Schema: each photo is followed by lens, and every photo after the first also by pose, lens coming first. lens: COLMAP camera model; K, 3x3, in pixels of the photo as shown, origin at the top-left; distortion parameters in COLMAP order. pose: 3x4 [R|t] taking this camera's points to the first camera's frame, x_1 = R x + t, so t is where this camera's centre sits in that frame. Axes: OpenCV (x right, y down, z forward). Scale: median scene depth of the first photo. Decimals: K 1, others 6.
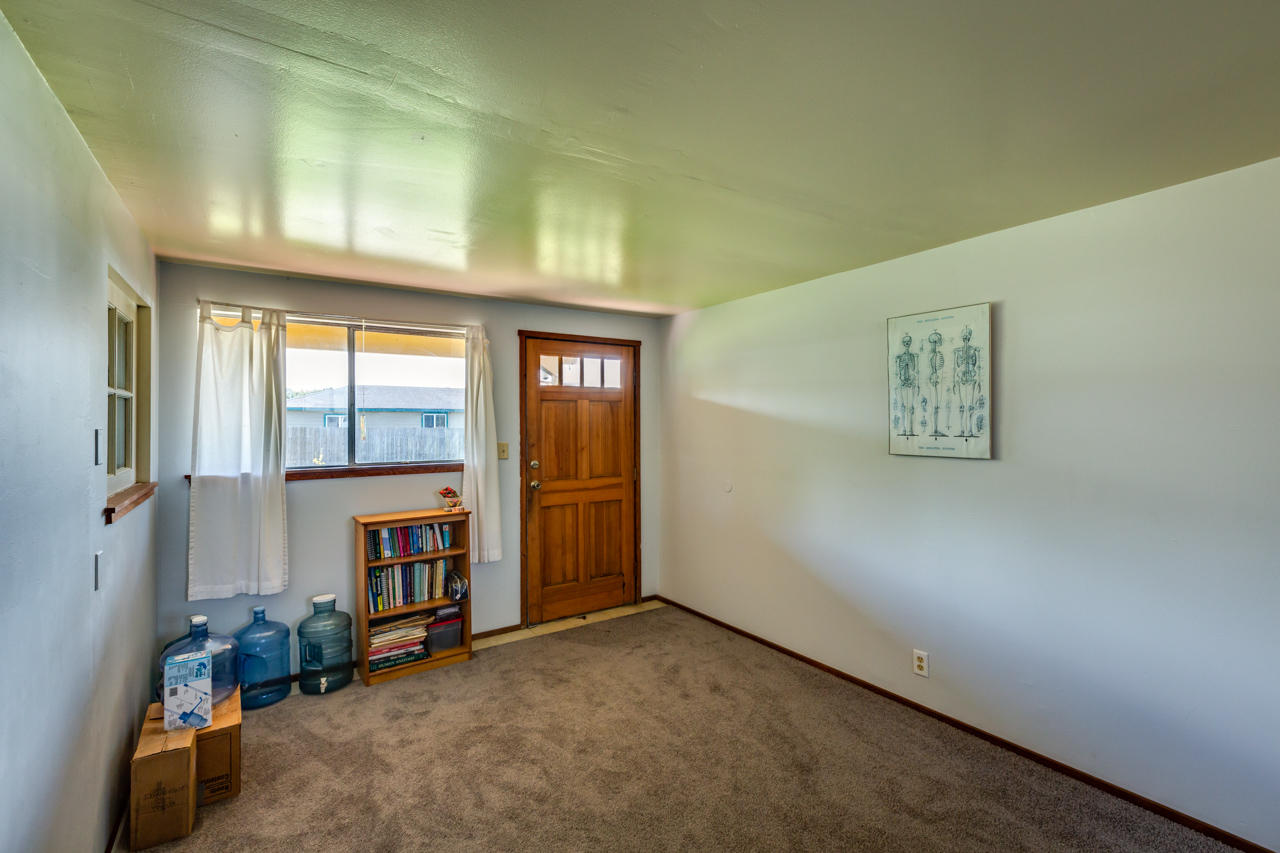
lens RADIAL K [[570.1, 0, 638.3], [0, 570.1, 425.0], [0, 0, 1]] dist [0.000184, 0.000149]
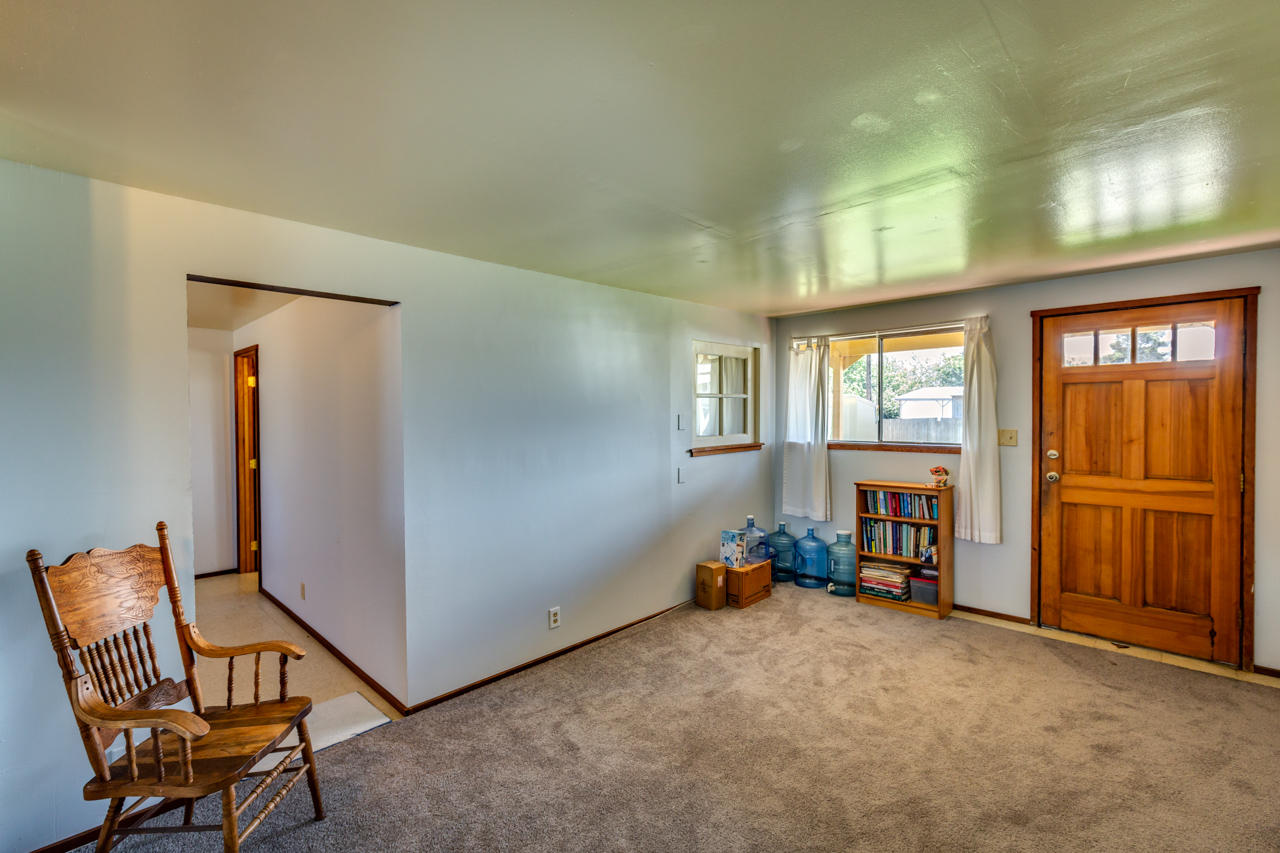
lens RADIAL K [[563.7, 0, 640.9], [0, 563.7, 424.6], [0, 0, 1]] dist [-0.000807, -0.000101]
pose [[0.202118, 0.024399, -0.979057, 0.739397], [0.003783, 0.999663, 0.025694, -0.006095], [0.979354, -0.008897, 0.201957, 0.217584]]
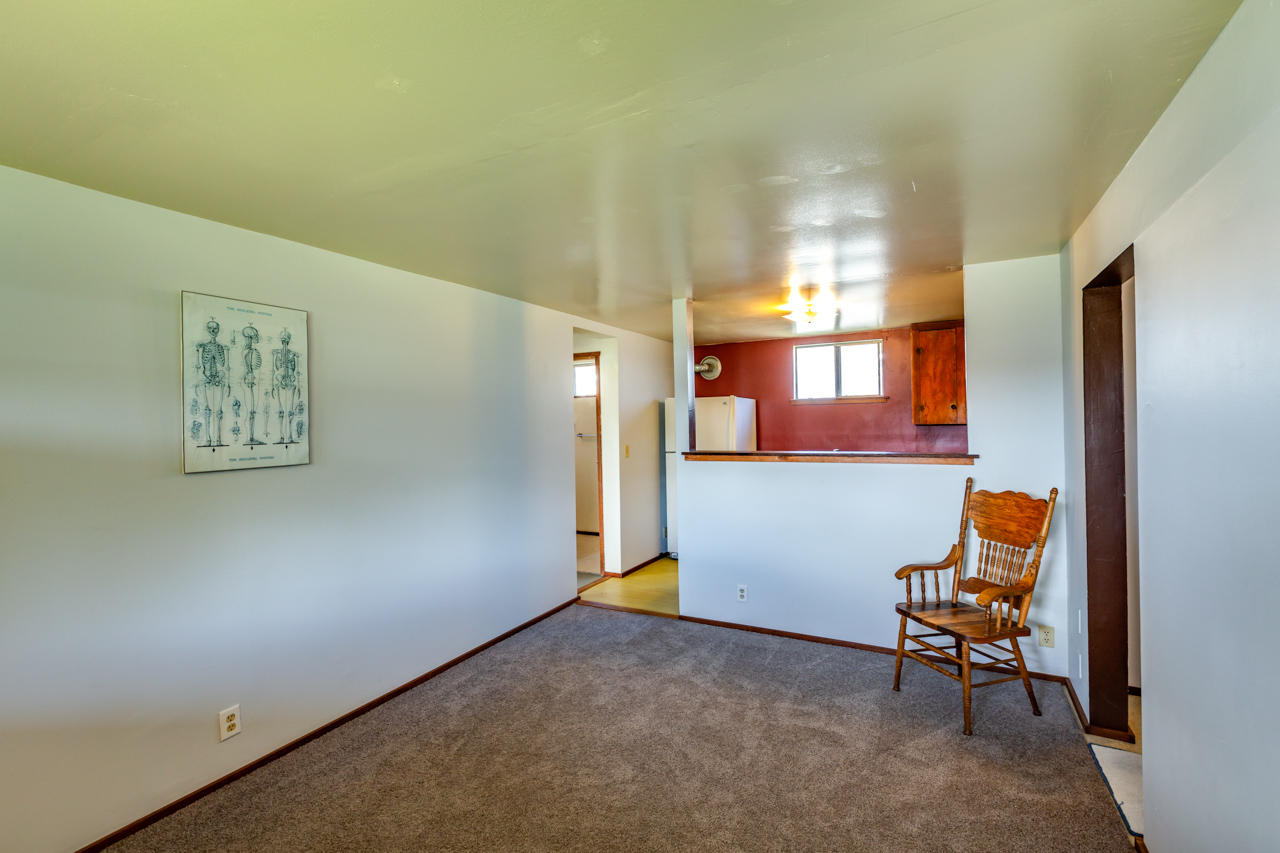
lens RADIAL K [[566.8, 0, 640.4], [0, 566.8, 424.0], [0, 0, 1]] dist [0.000616, -0.000127]
pose [[-0.465657, 0.010175, 0.884907, -0.457143], [0.029896, 0.999544, 0.004238, 0.001486], [-0.884460, 0.028428, -0.465749, 0.761395]]
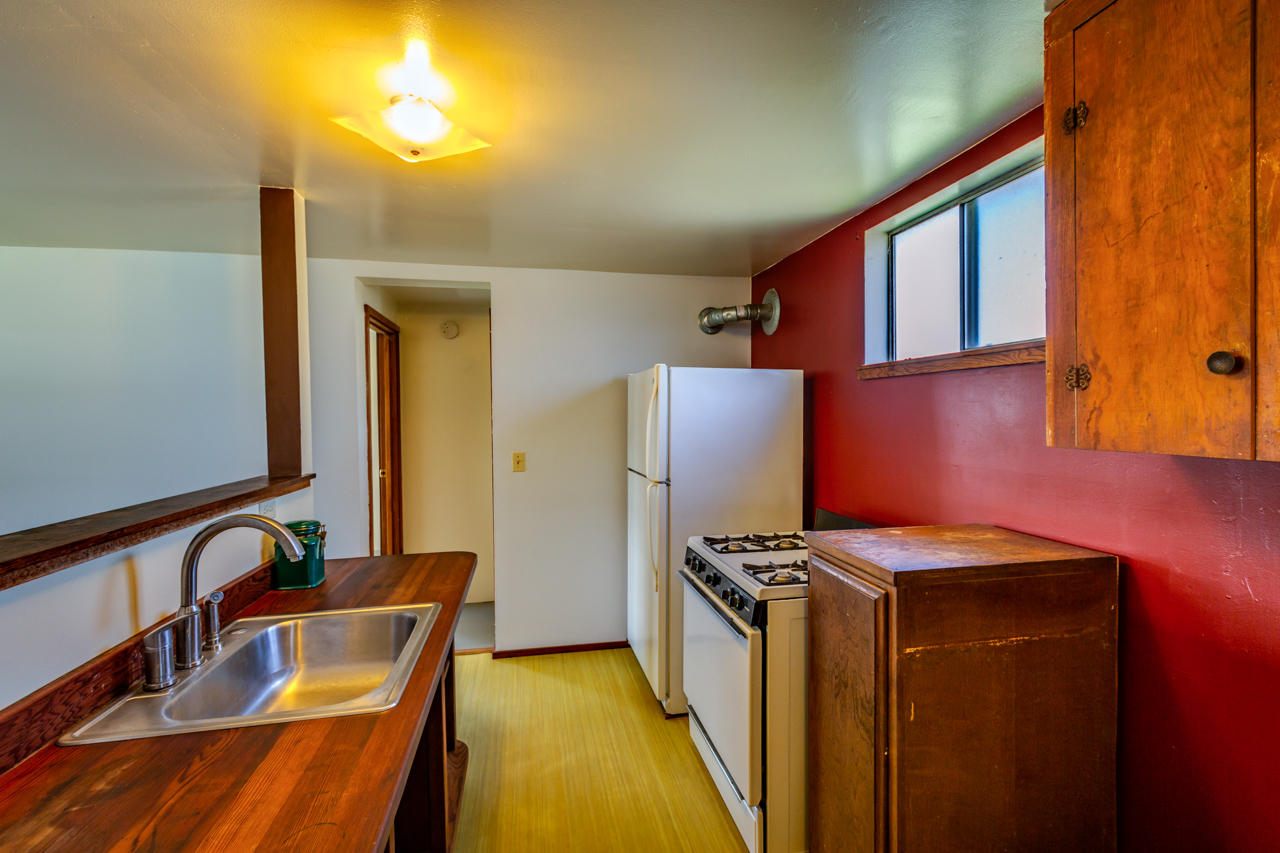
lens RADIAL K [[566.8, 0, 640.4], [0, 566.8, 424.0], [0, 0, 1]] dist [0.000616, -0.000127]
pose [[0.387497, -0.017417, 0.921706, 0.168294], [0.015251, 0.999806, 0.012481, 0.008039], [-0.921745, 0.009220, 0.387688, -0.605019]]
